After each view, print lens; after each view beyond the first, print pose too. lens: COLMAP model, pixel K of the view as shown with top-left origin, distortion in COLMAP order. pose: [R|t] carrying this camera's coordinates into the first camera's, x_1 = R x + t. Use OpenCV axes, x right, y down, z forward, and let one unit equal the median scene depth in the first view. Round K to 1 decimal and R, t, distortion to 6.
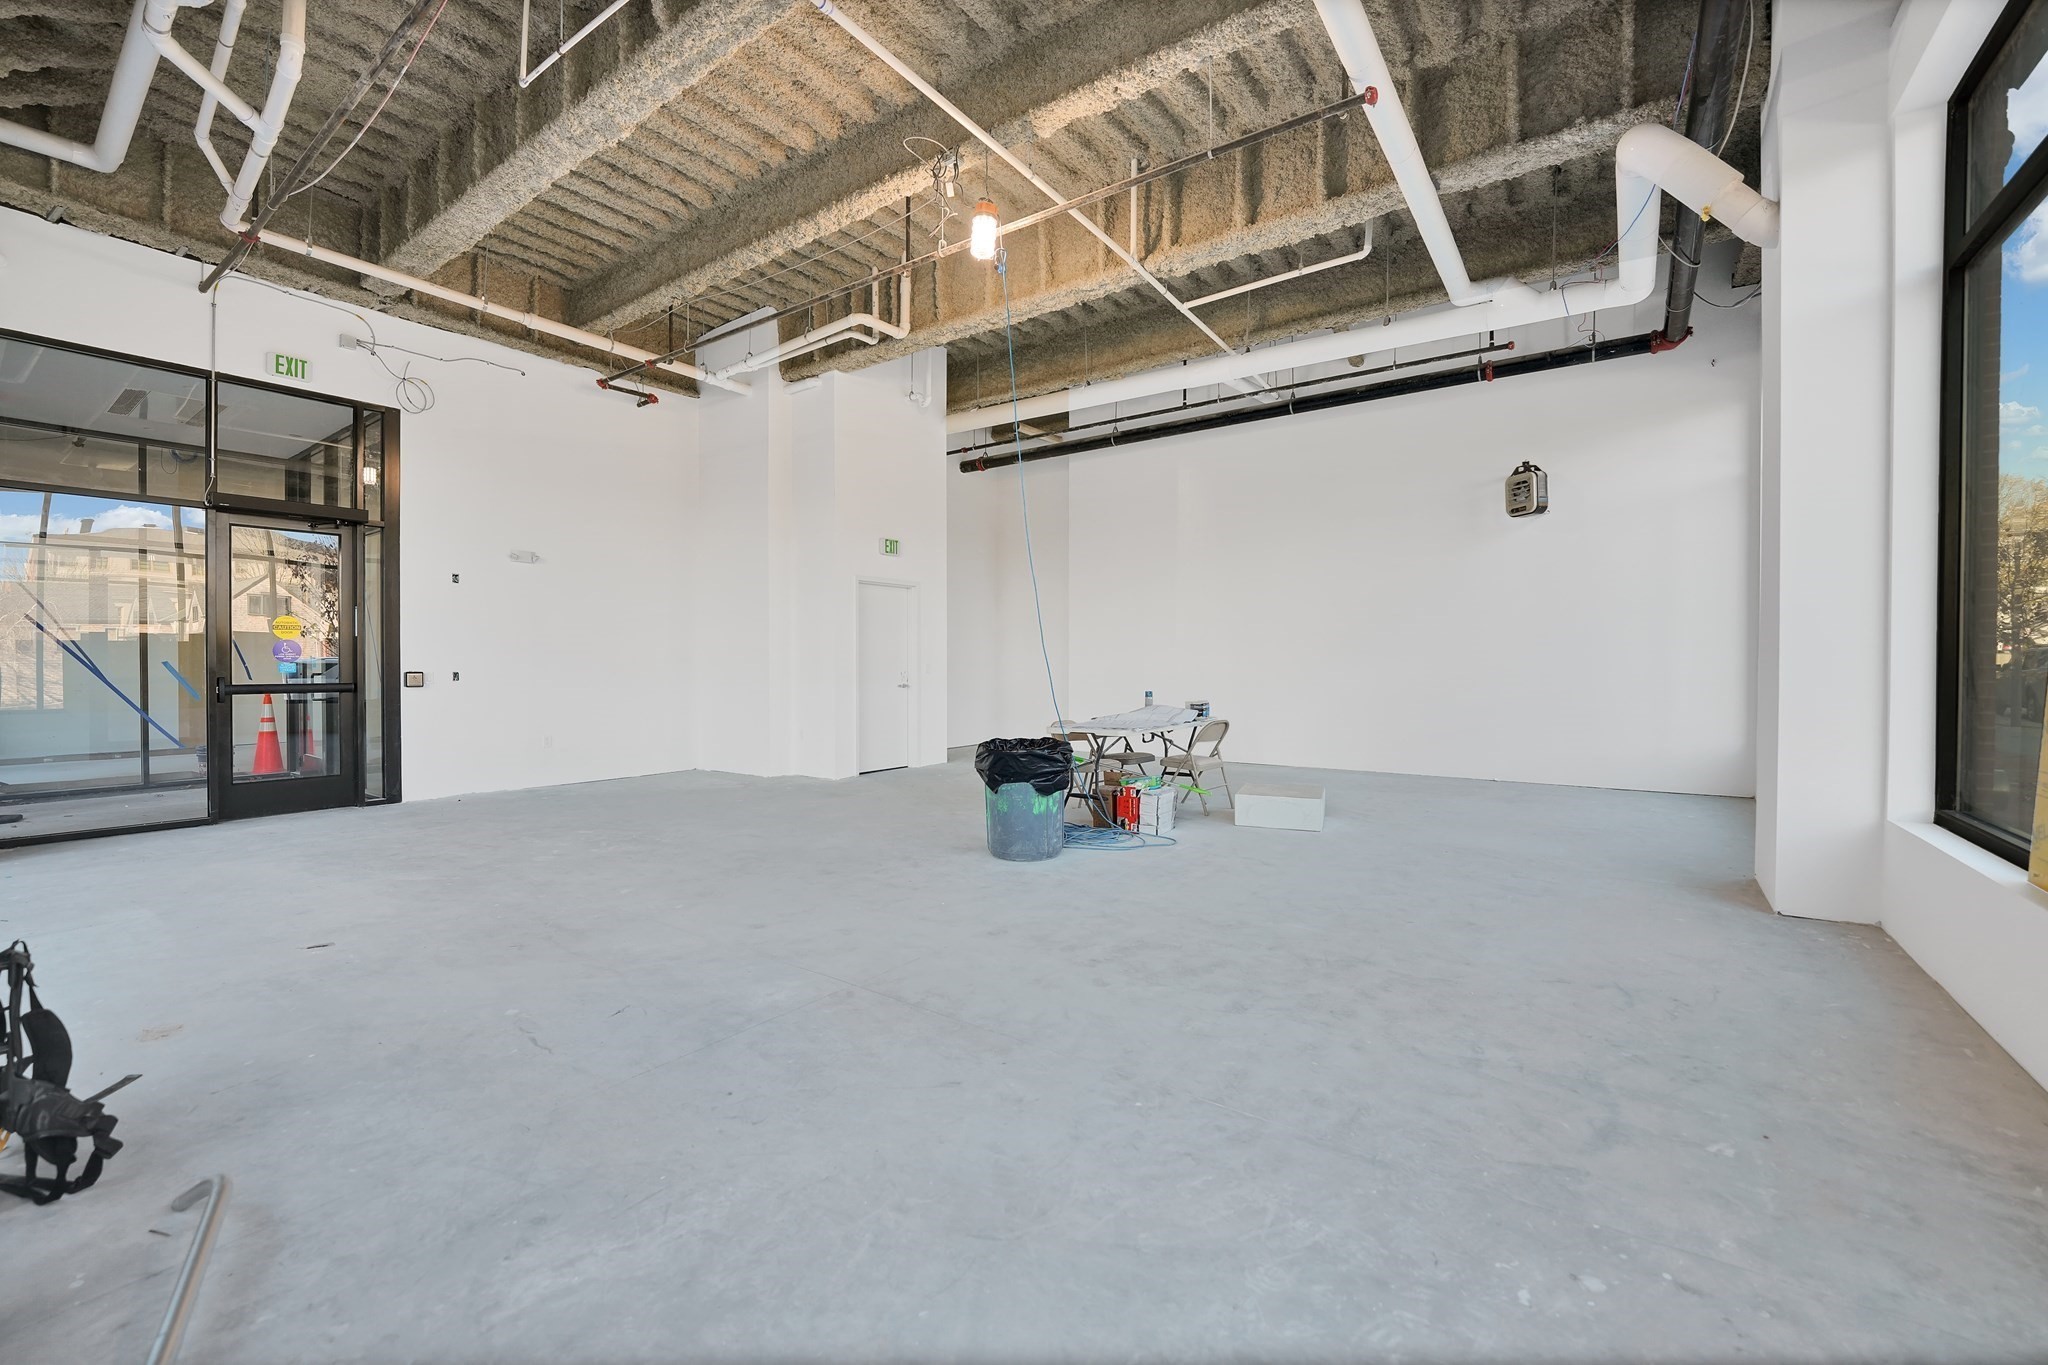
lens RADIAL K [[827.7, 0, 1028.5], [0, 827.7, 674.8], [0, 0, 1]] dist [-0.022082, 0.000005]
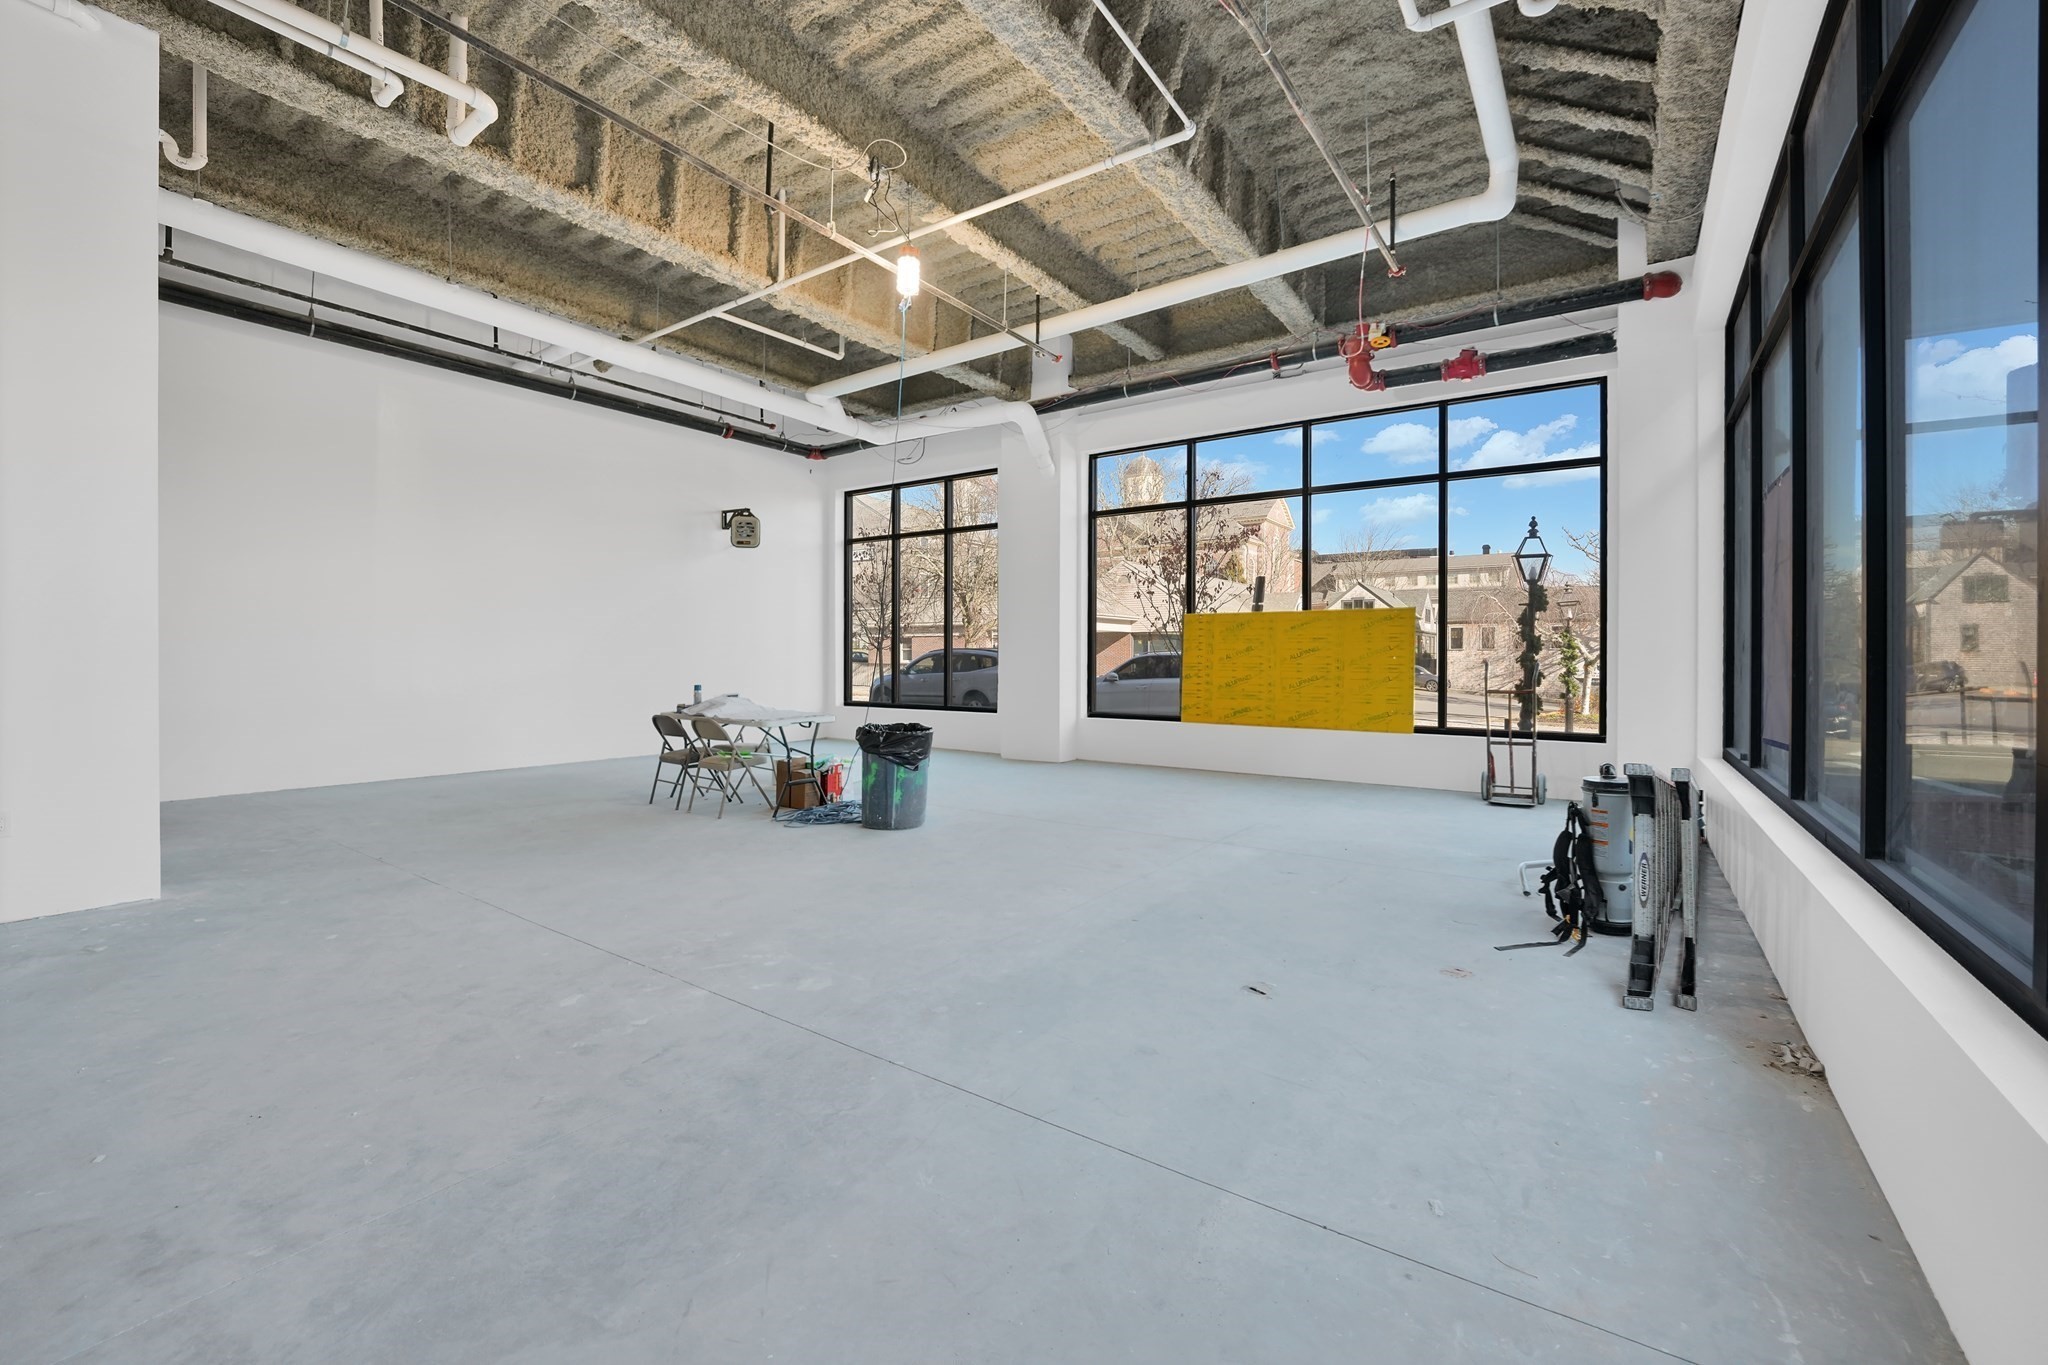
lens RADIAL K [[843.6, 0, 1026.7], [0, 843.6, 665.4], [0, 0, 1]] dist [-0.027060, 0.005227]
pose [[-0.008106, -0.005548, 0.999952, -0.814621], [0.009962, 0.999935, 0.005629, -0.004713], [-0.999918, 0.010007, -0.008050, 0.579995]]
